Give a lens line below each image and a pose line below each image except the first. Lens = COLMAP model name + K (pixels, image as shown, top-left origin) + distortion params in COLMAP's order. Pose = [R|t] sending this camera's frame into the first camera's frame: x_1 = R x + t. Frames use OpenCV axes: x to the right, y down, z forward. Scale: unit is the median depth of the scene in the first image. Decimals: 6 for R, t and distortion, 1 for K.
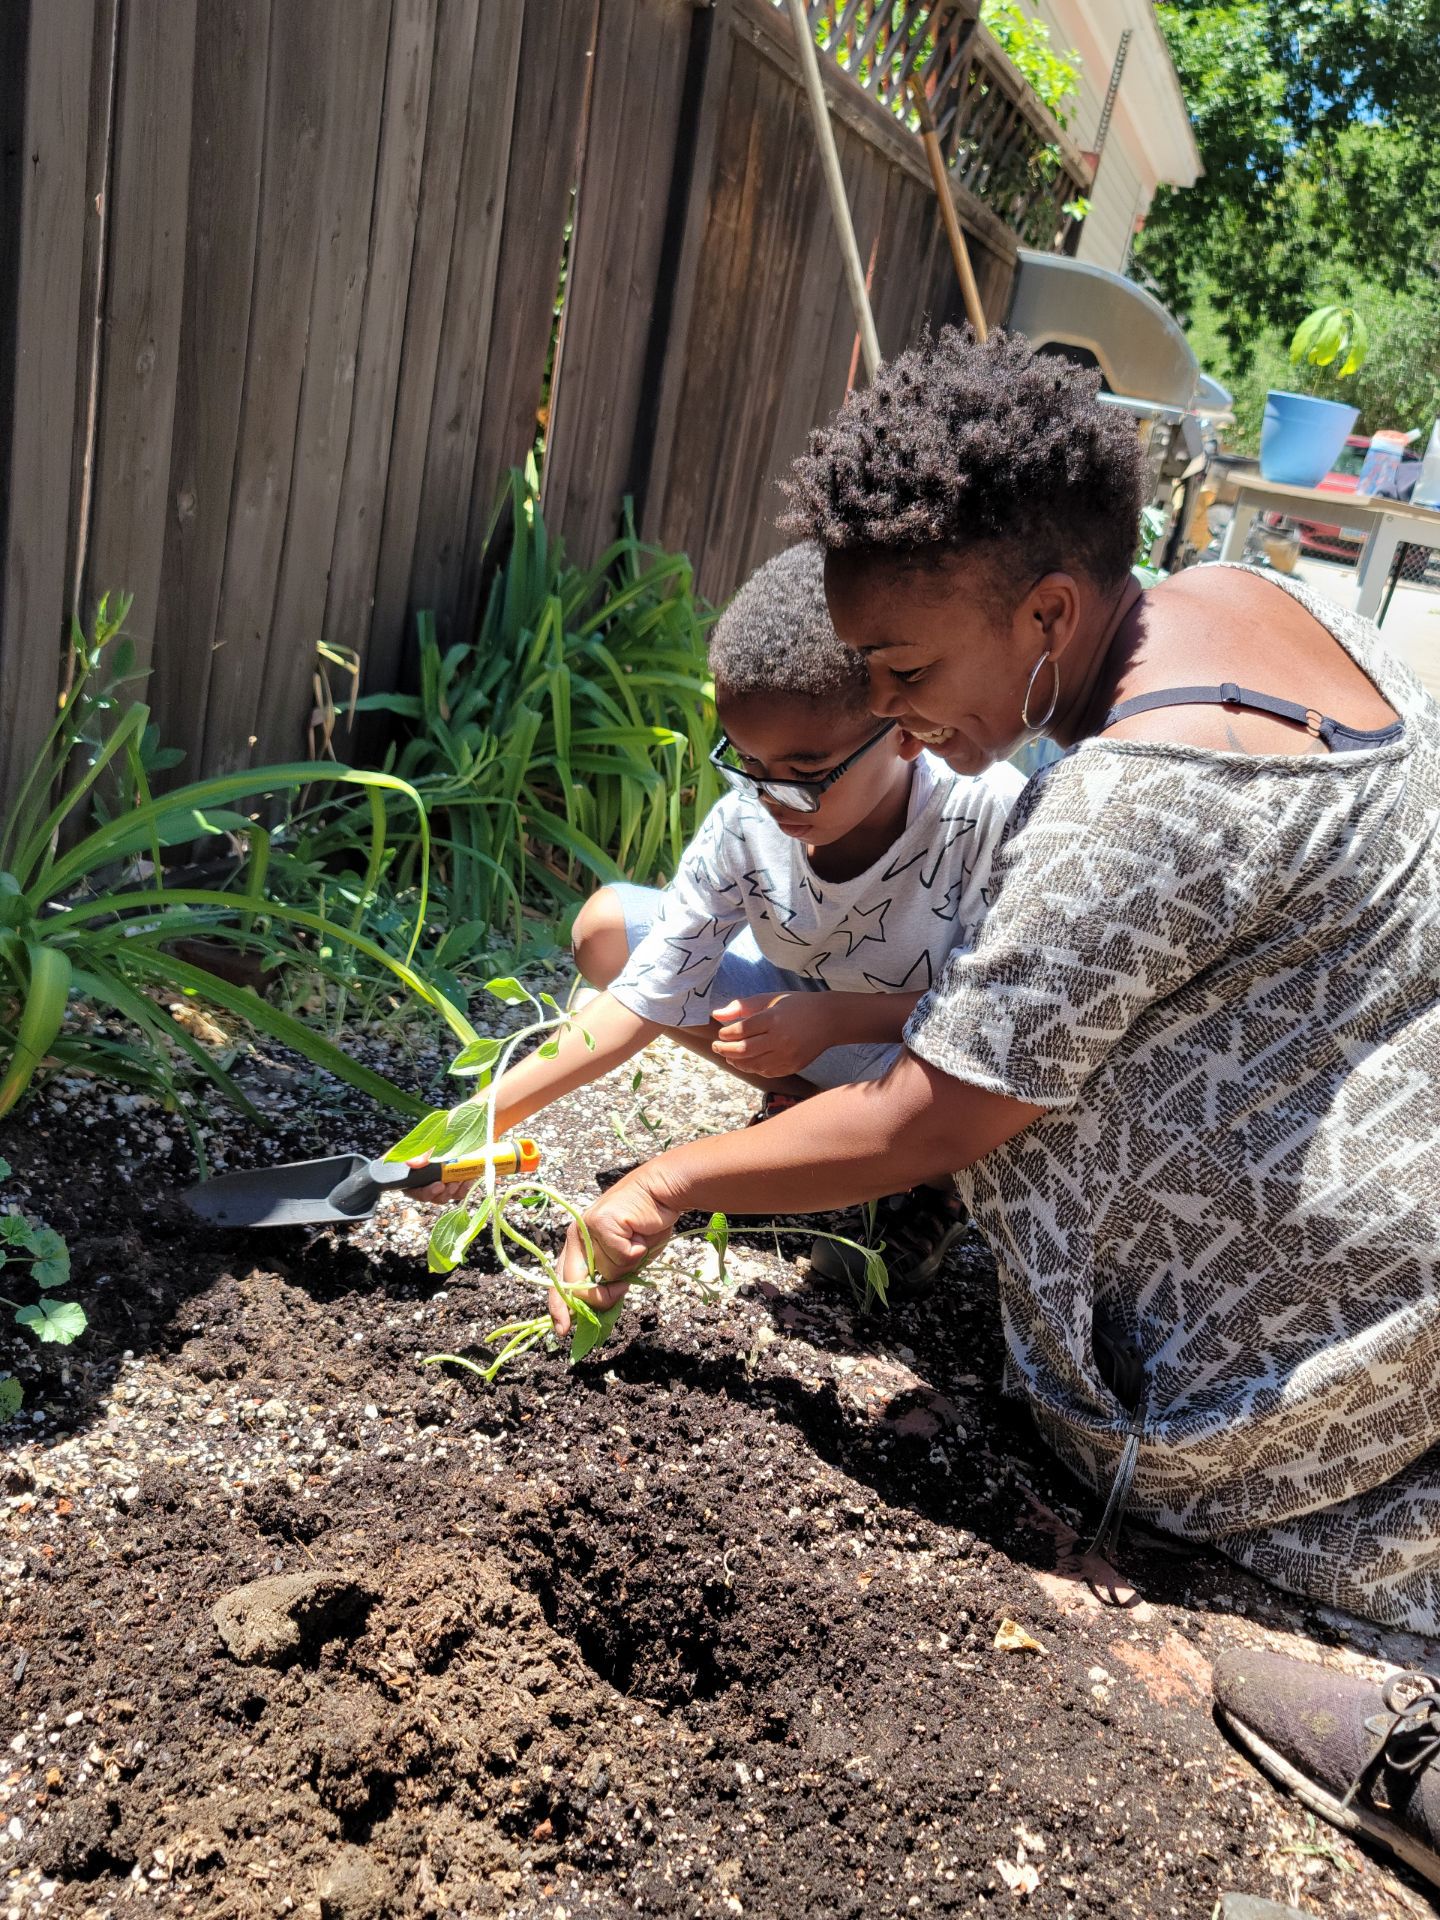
lens RADIAL K [[1529.6, 0, 723.8], [0, 1529.6, 962.5], [0, 0, 1]] dist [0.014679, 0.003640]
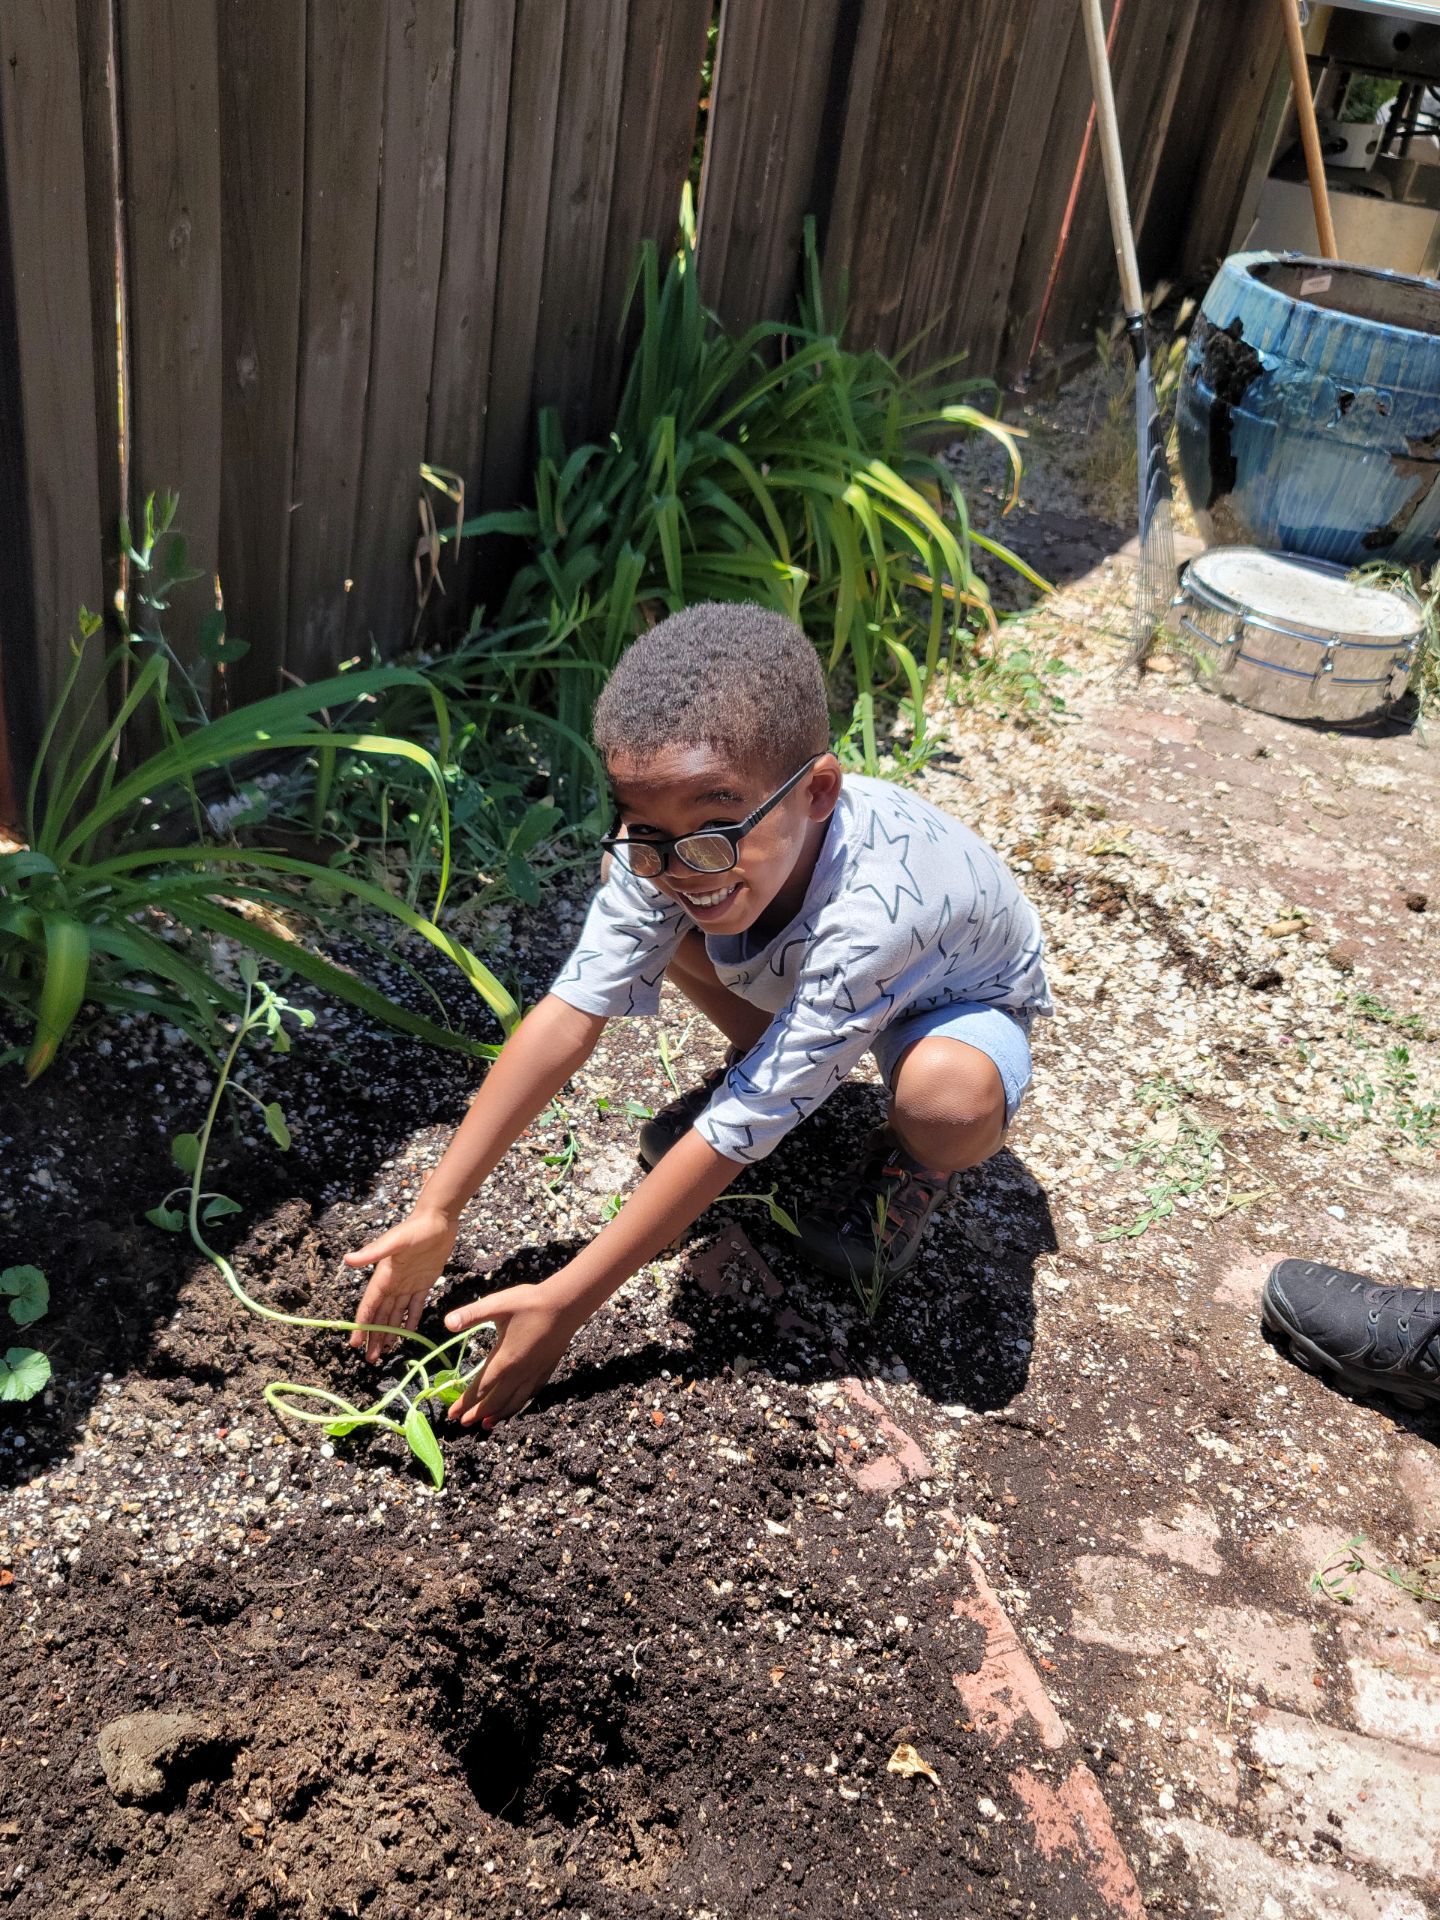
lens RADIAL K [[1555.8, 0, 712.0], [0, 1555.8, 956.1], [0, 0, 1]] dist [-0.016938, 0.060916]
pose [[0.987685, 0.056246, -0.145997, 0.178723], [-0.026078, 0.979274, 0.200853, -0.278769], [0.154268, -0.194572, 0.968681, 0.091033]]
